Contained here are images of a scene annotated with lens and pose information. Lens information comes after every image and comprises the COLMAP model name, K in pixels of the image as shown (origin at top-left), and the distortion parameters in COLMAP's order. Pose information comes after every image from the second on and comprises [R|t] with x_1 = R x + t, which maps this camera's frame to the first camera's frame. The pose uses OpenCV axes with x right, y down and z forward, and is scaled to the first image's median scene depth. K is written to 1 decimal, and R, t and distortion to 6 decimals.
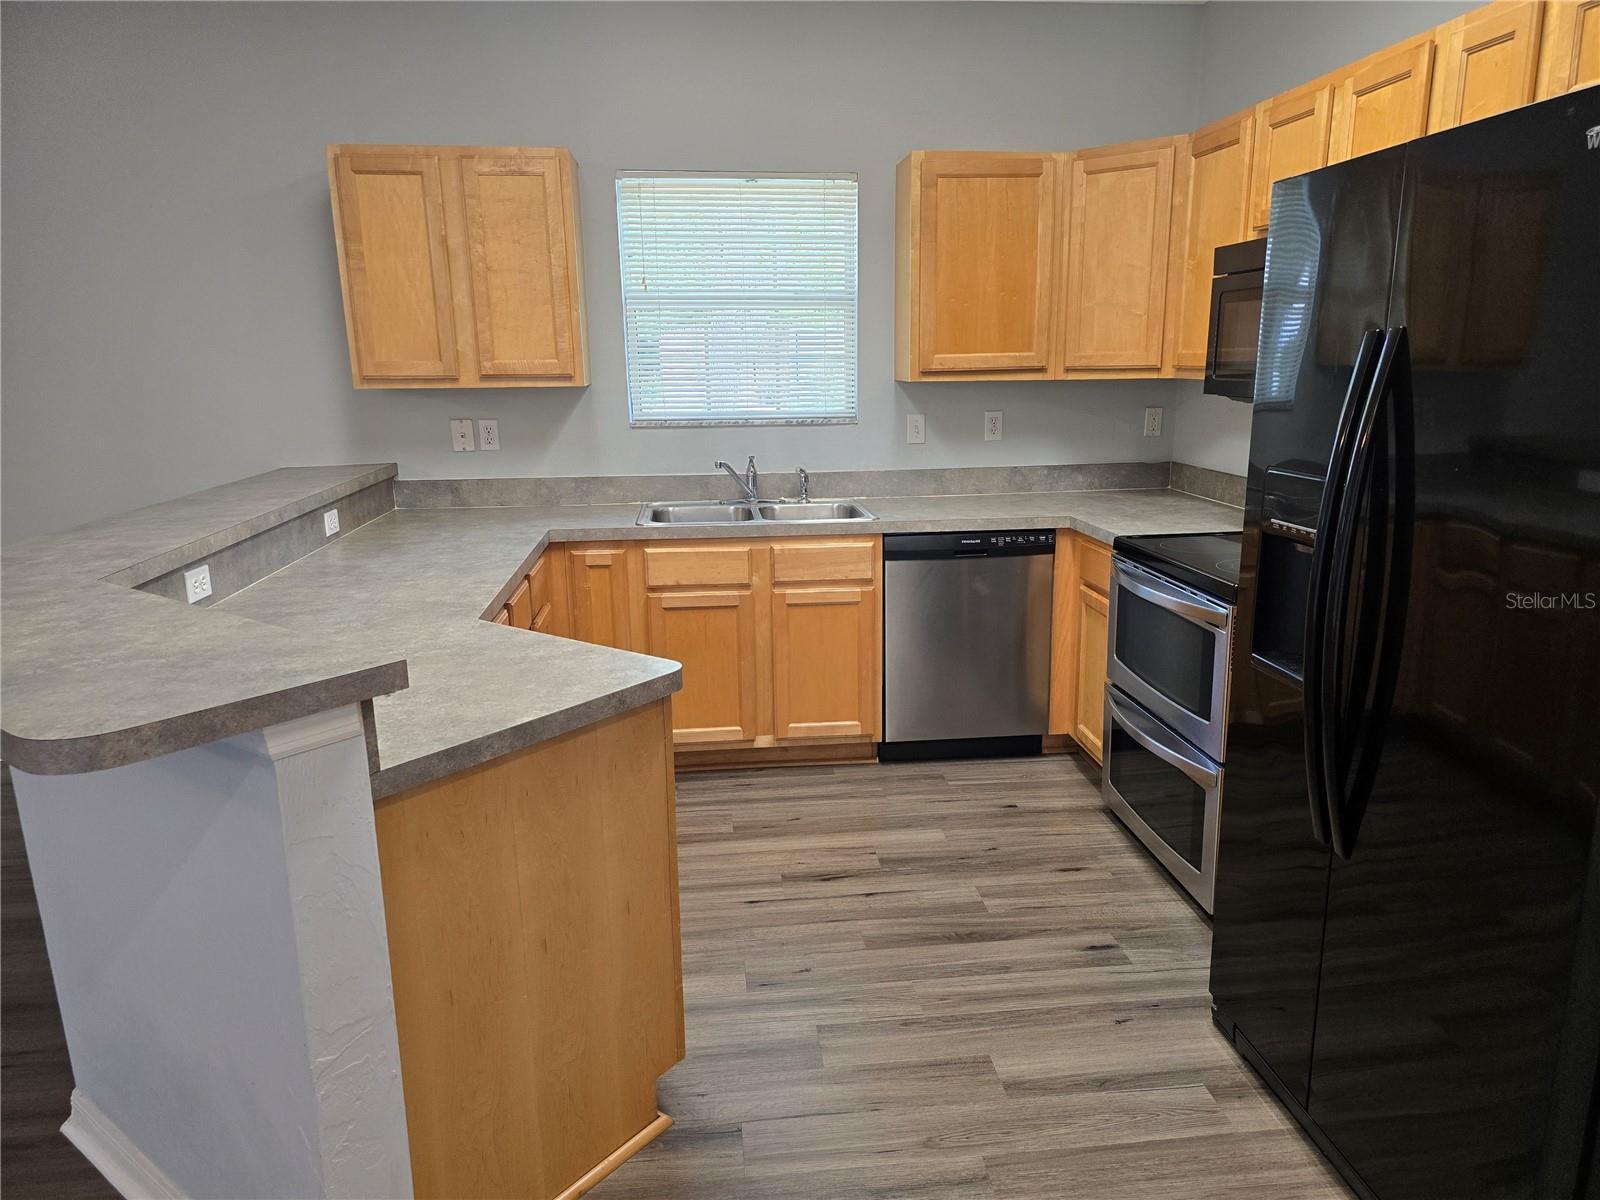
lens RADIAL K [[1070.1, 0, 807.4], [0, 1070.1, 617.8], [0, 0, 1]] dist [0.098614, -0.112461]
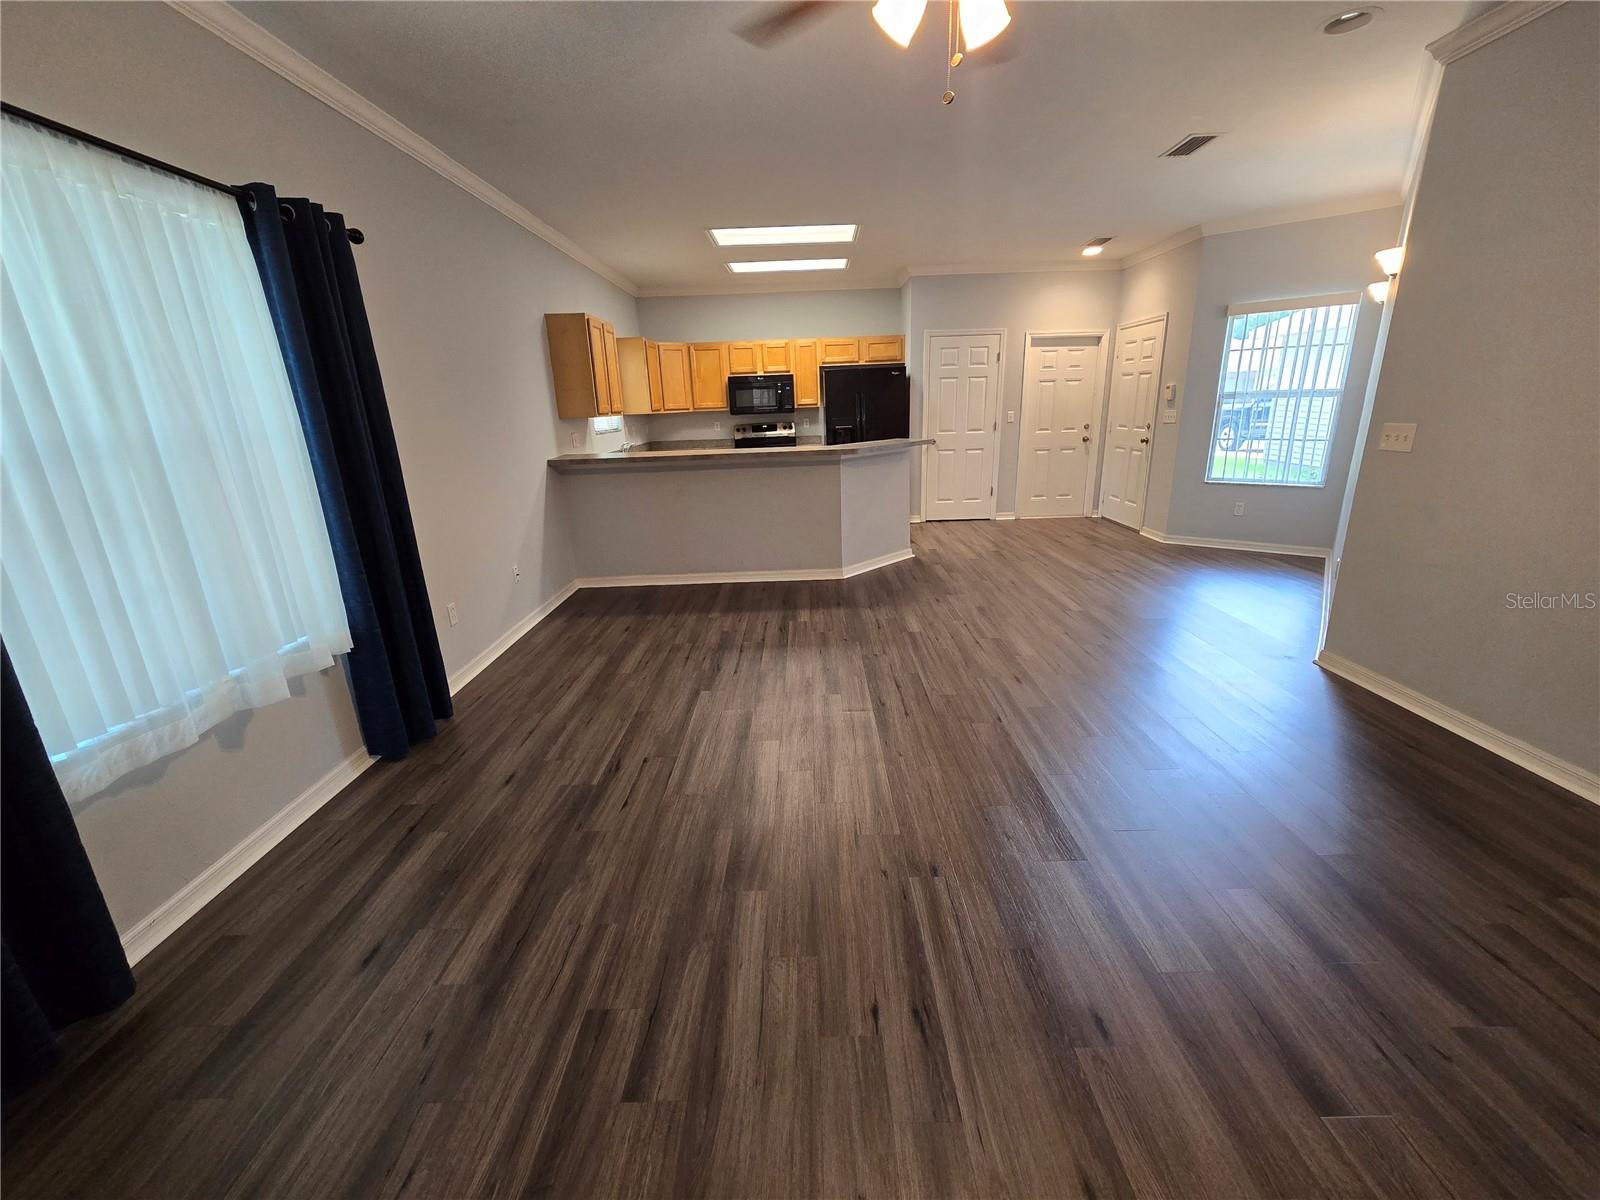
lens RADIAL K [[661.0, 0, 805.0], [0, 661.0, 605.9], [0, 0, 1]] dist [-0.002065, -0.000186]
pose [[0.105631, -0.282877, 0.953322, -1.826398], [0.269512, 0.930947, 0.246375, -0.063888], [-0.957186, 0.230907, 0.174576, 0.416864]]
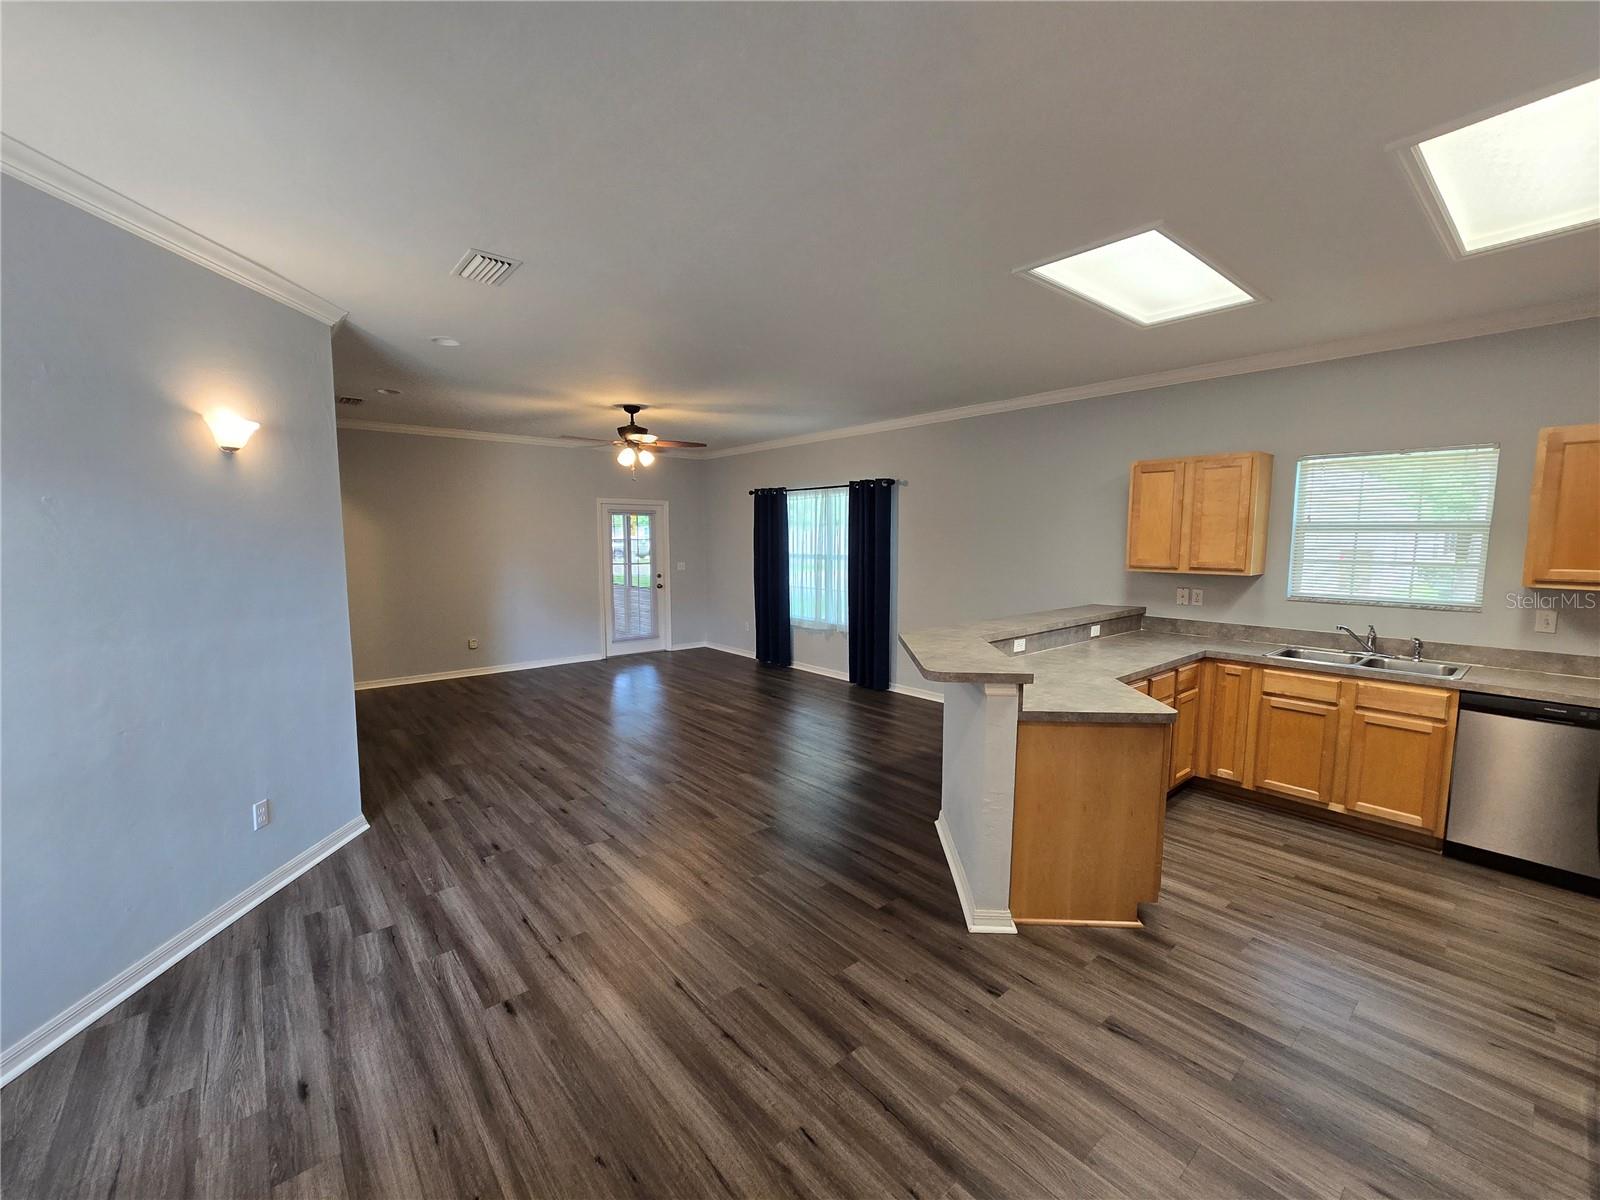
lens RADIAL K [[652.9, 0, 807.6], [0, 652.9, 603.7], [0, 0, 1]] dist [-0.011462, -0.000130]
pose [[0.567511, 0.098677, -0.817431, 0.266990], [-0.206835, 0.978043, -0.025533, 0.010368], [0.796963, 0.183563, 0.575460, -0.199287]]
